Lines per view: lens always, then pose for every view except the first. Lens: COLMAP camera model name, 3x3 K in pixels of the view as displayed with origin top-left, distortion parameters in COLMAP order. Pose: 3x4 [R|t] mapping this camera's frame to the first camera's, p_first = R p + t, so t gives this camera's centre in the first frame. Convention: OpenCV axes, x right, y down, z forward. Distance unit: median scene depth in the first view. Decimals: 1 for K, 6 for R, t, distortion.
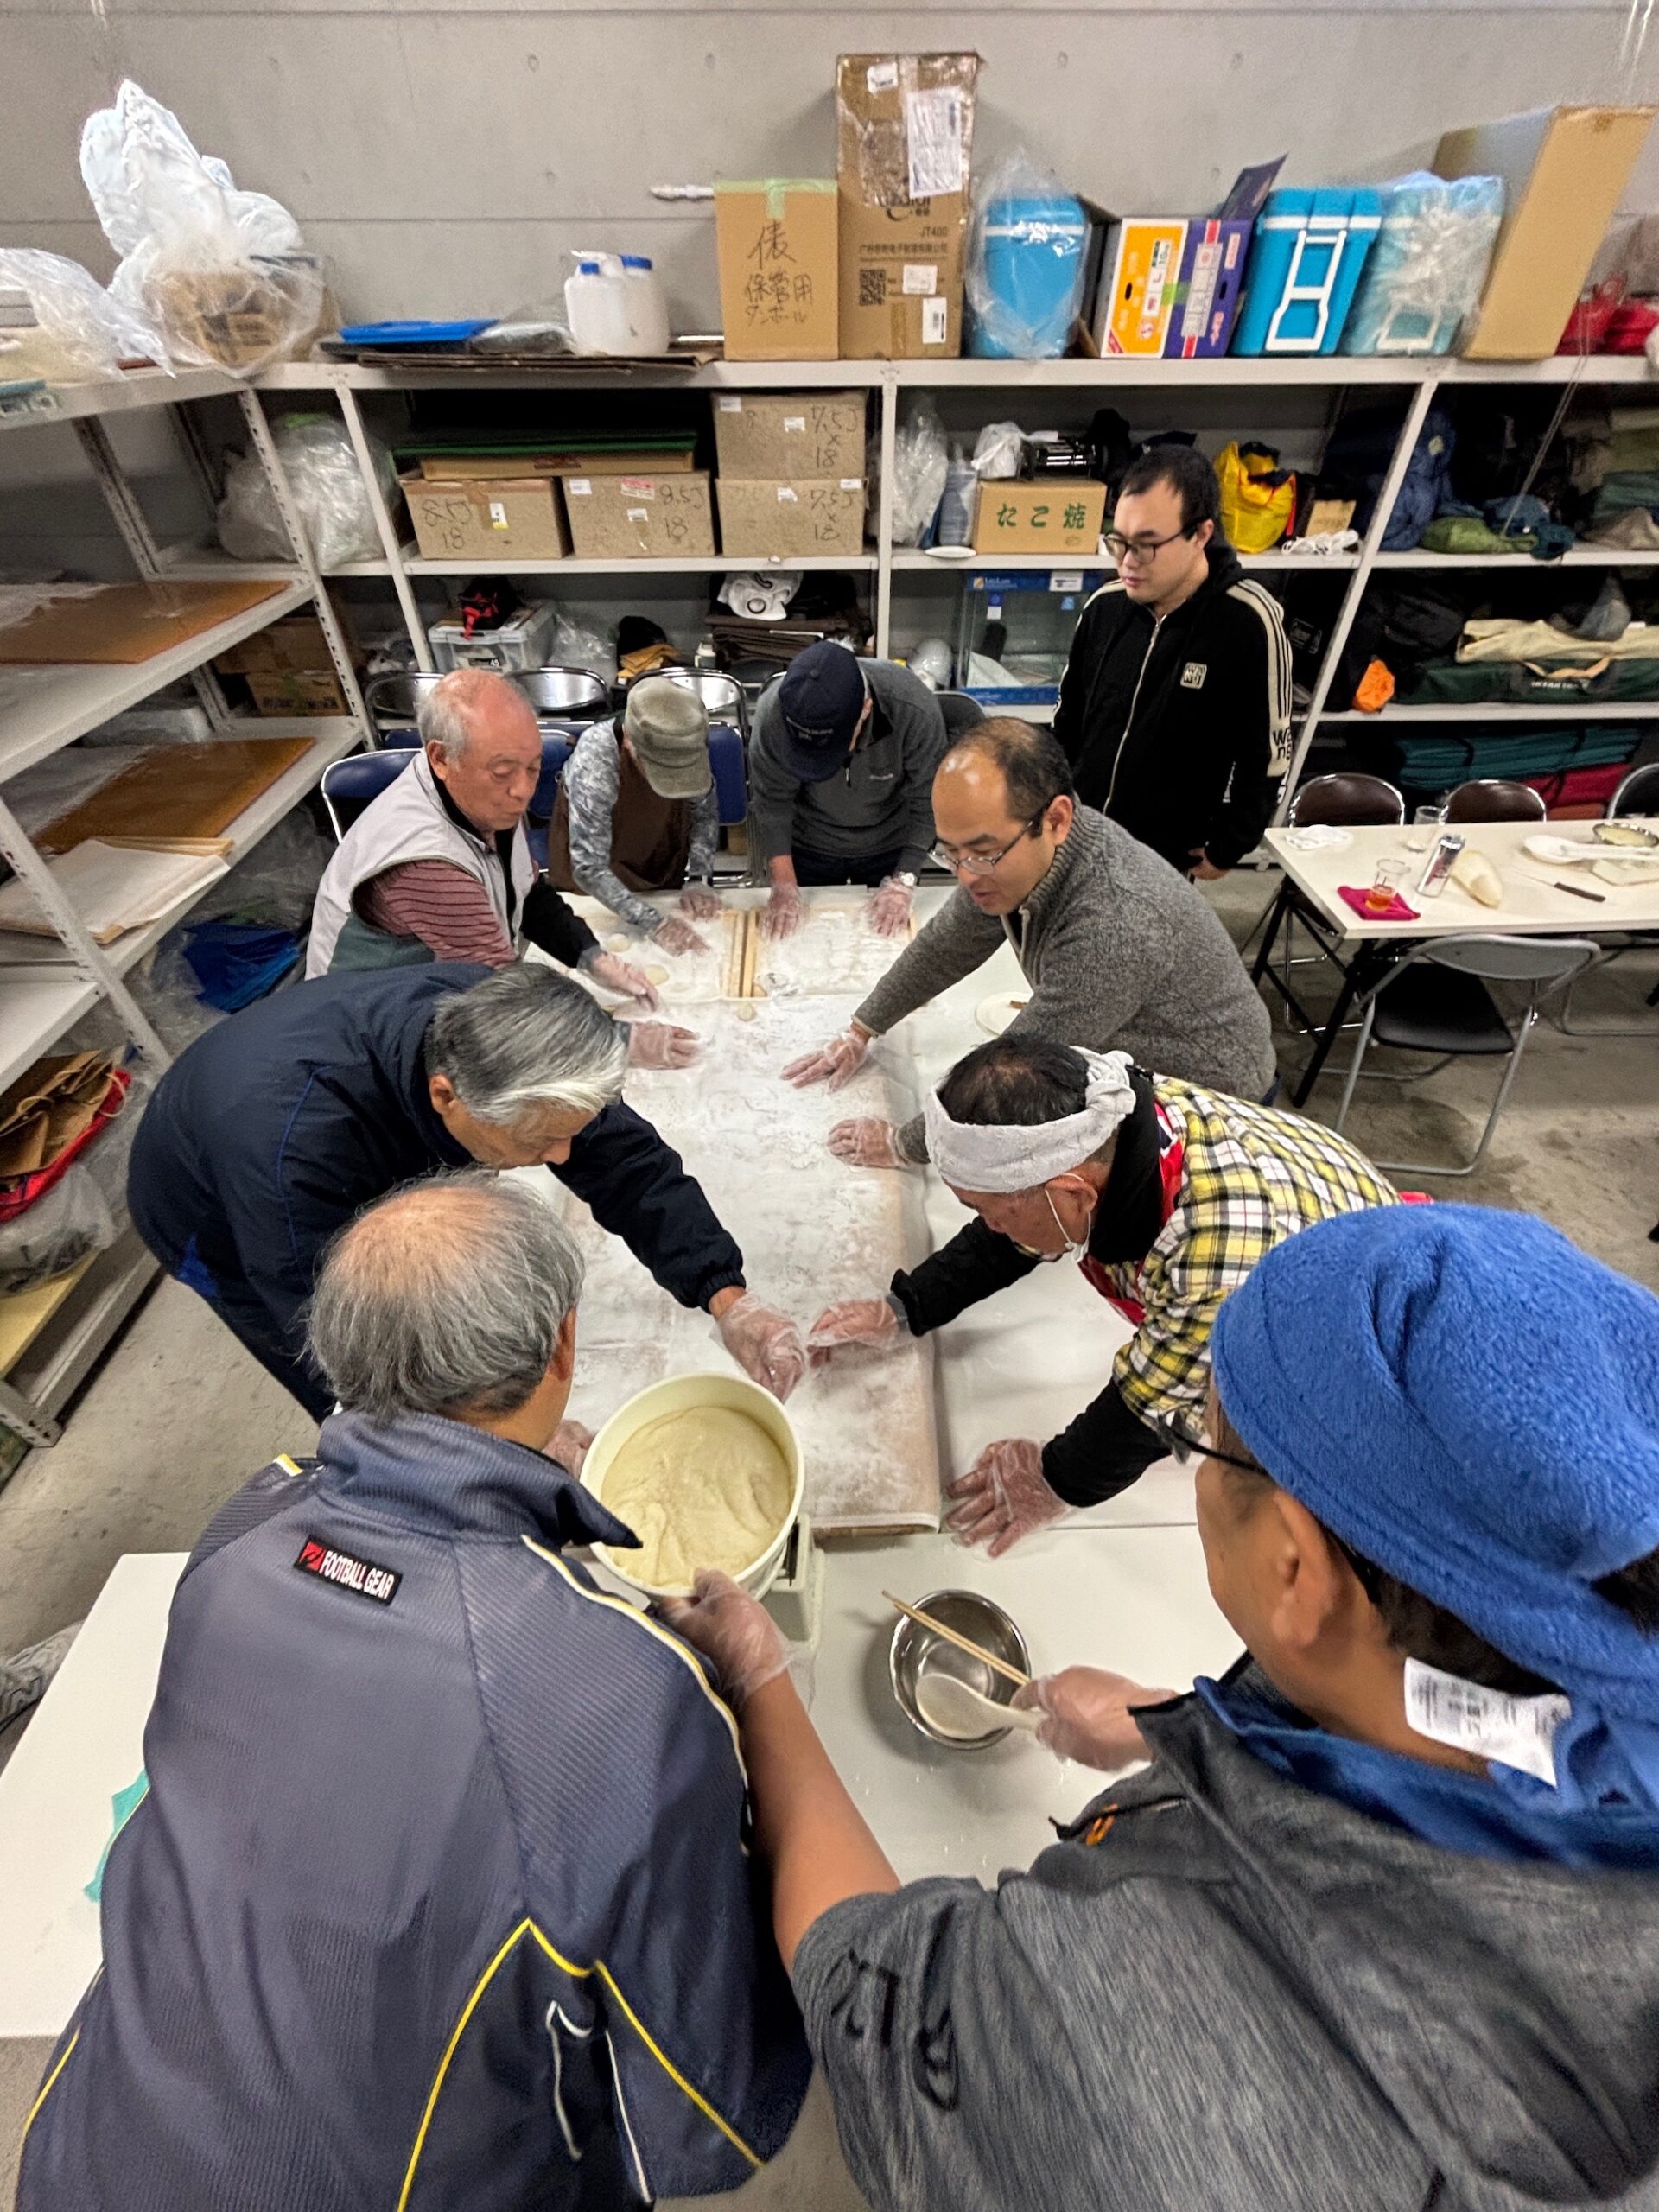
lens RADIAL K [[881.5, 0, 826.6], [0, 881.5, 1106.1], [0, 0, 1]] dist [-0.002573, 0.000738]
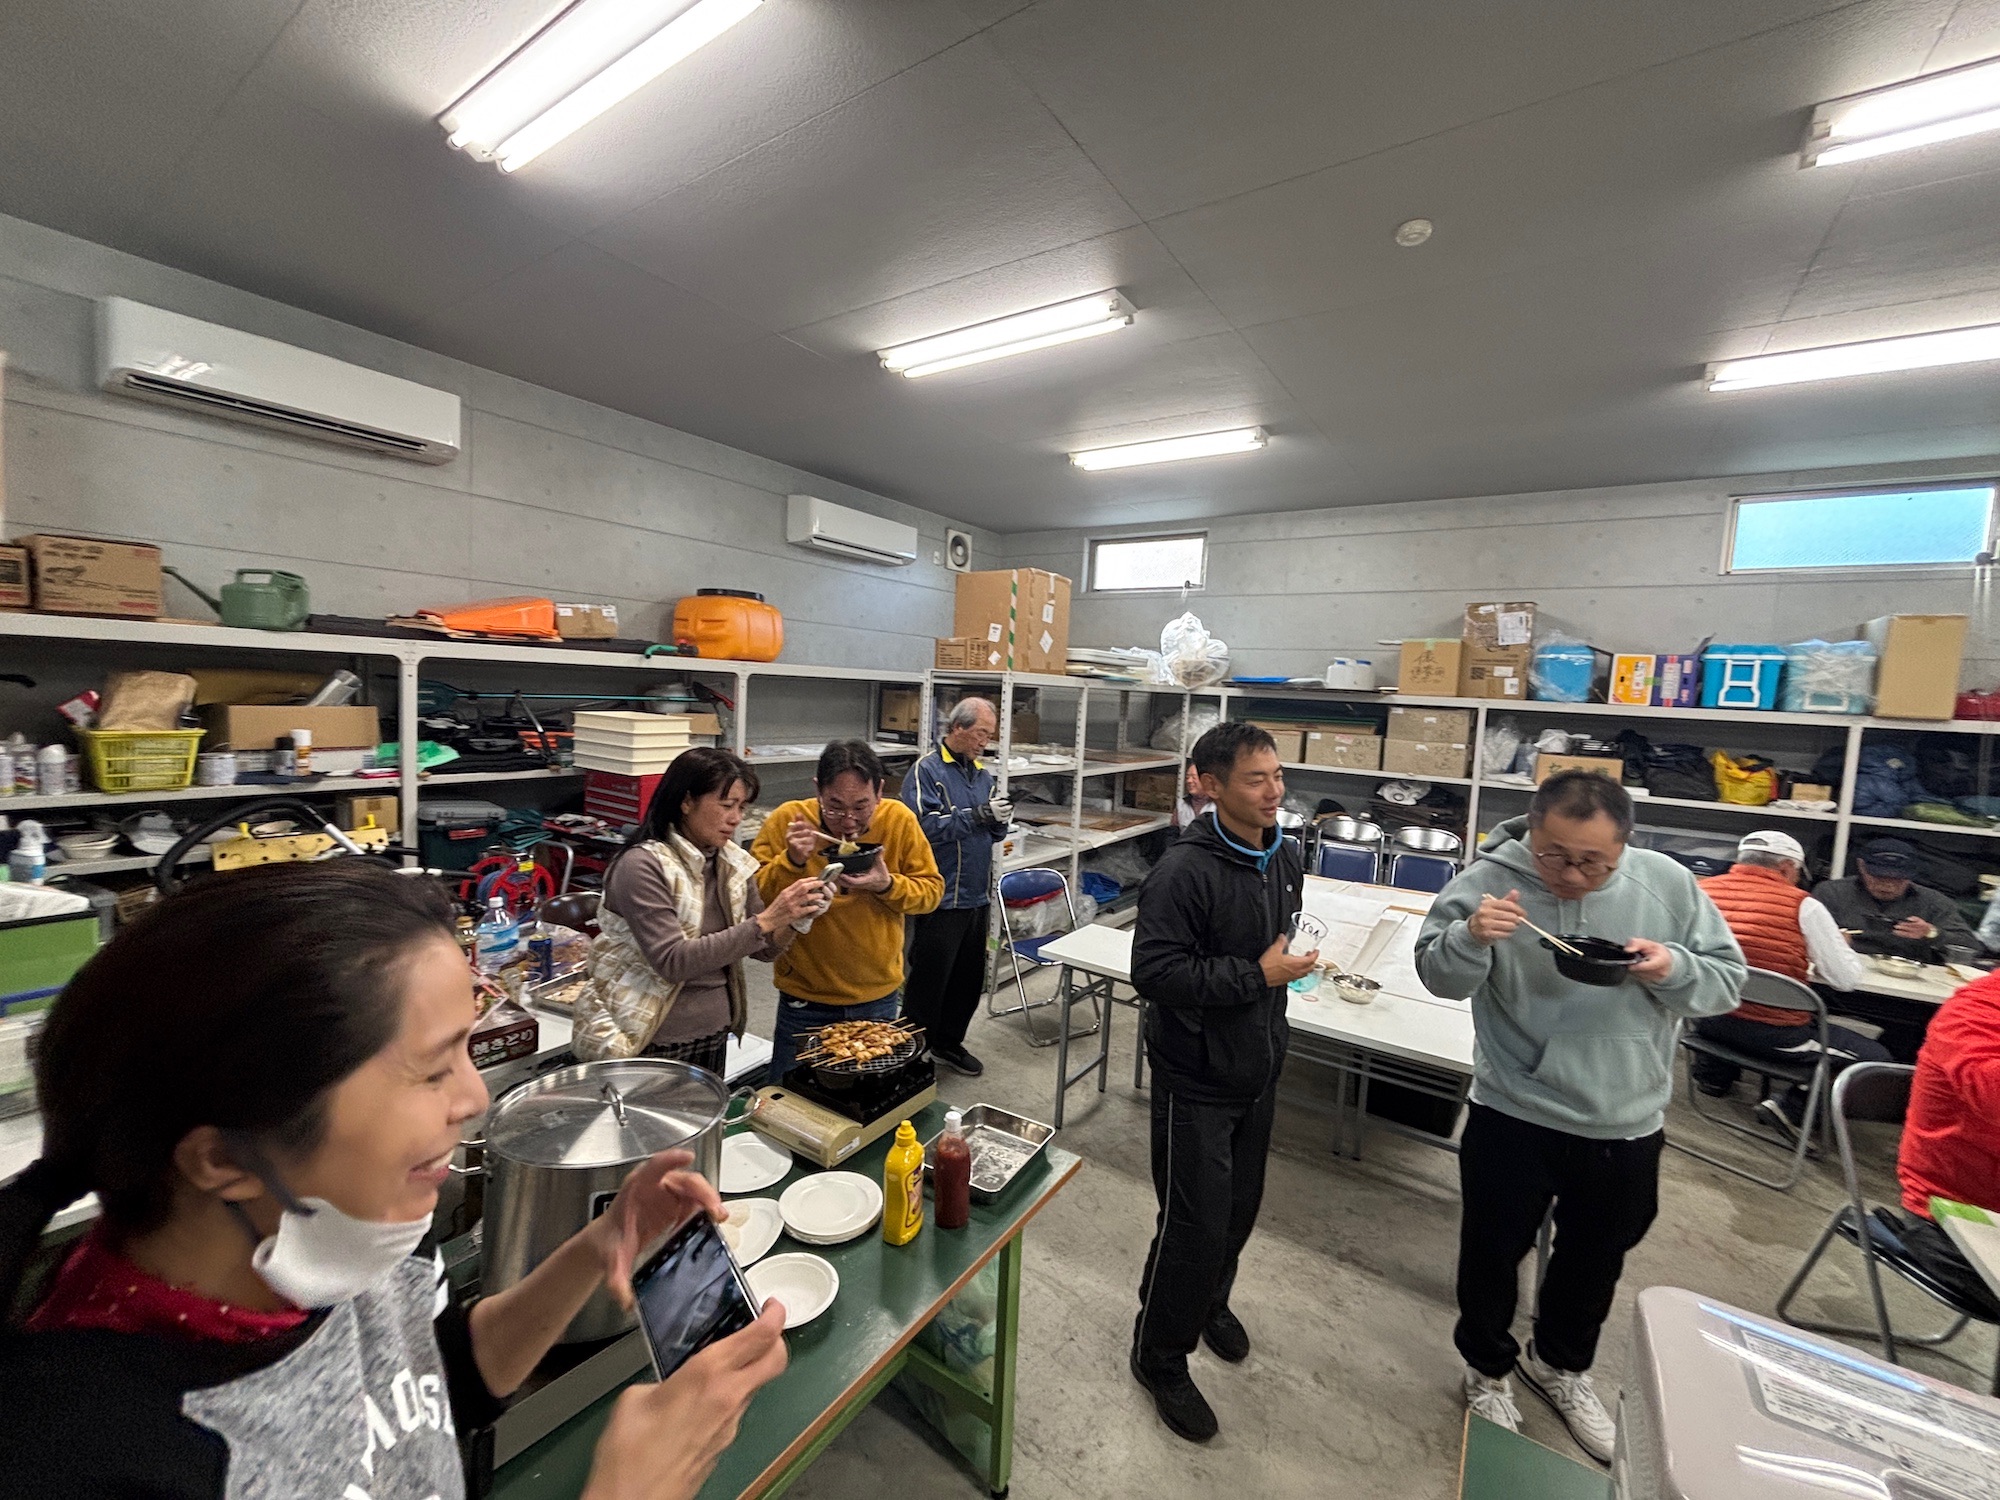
lens RADIAL K [[797.0, 0, 994.2], [0, 797.0, 749.0], [0, 0, 1]] dist [-0.002573, 0.000738]
pose [[0.802287, 0.093299, -0.589602, 0.263009], [-0.444405, 0.752799, -0.485590, 0.673065], [0.398547, 0.651605, 0.645424, -0.603664]]
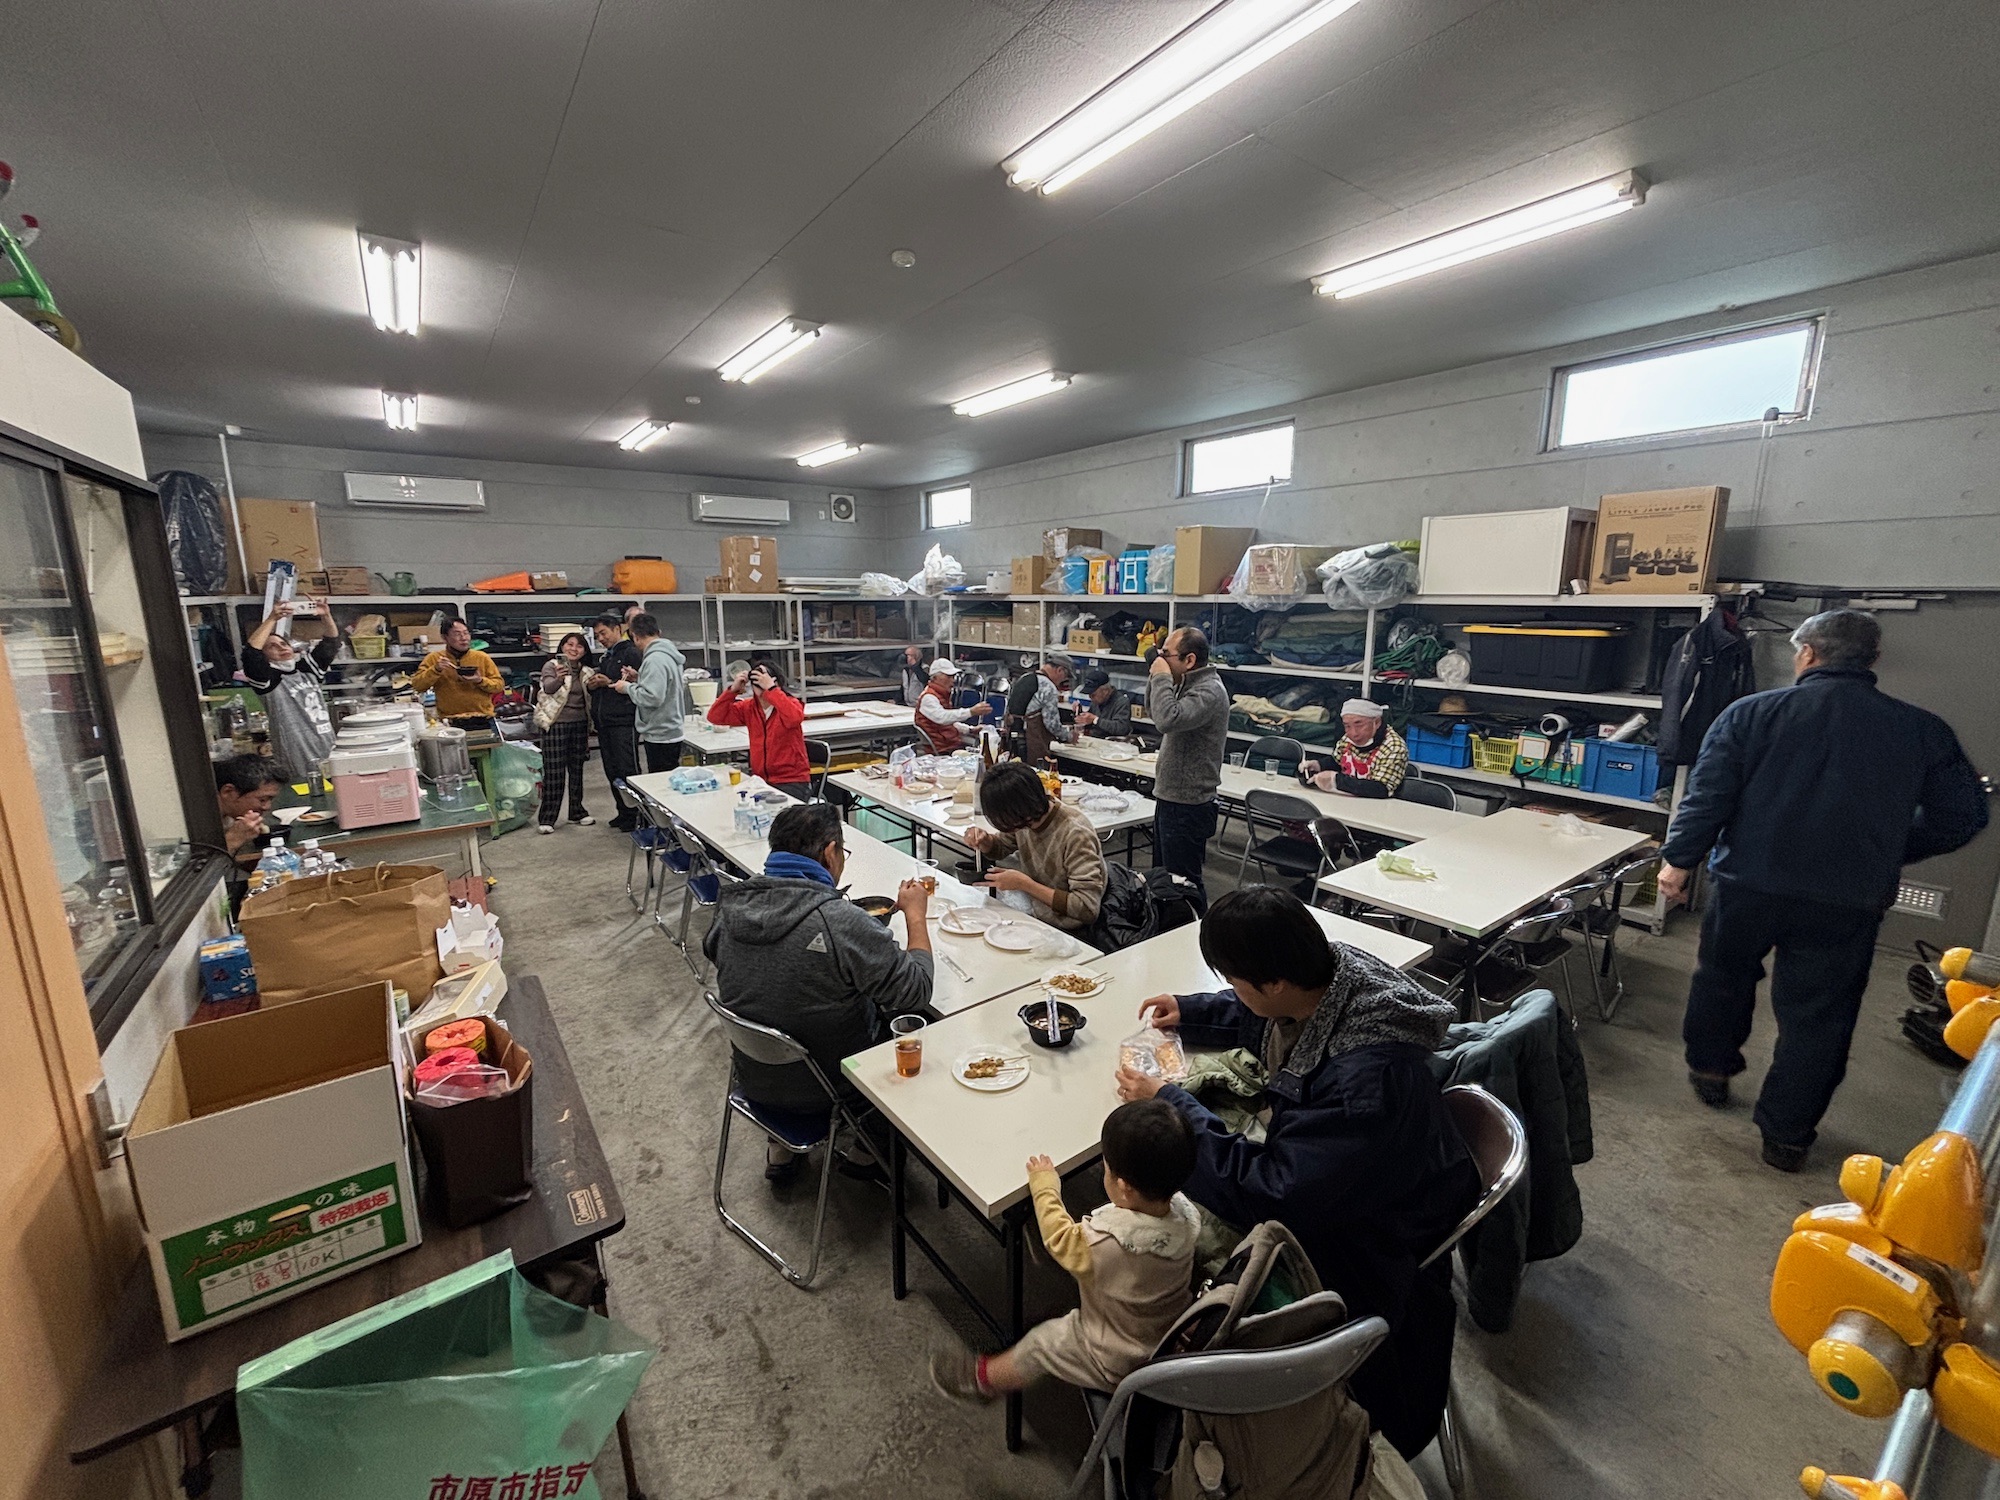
lens RADIAL K [[797.0, 0, 967.7], [0, 797.0, 749.3], [0, 0, 1]] dist [-0.002573, 0.000738]
pose [[0.559448, 0.162689, -0.812743, 2.317625], [-0.564618, 0.792663, -0.229982, 0.410455], [0.606816, 0.587552, 0.535311, -0.376657]]
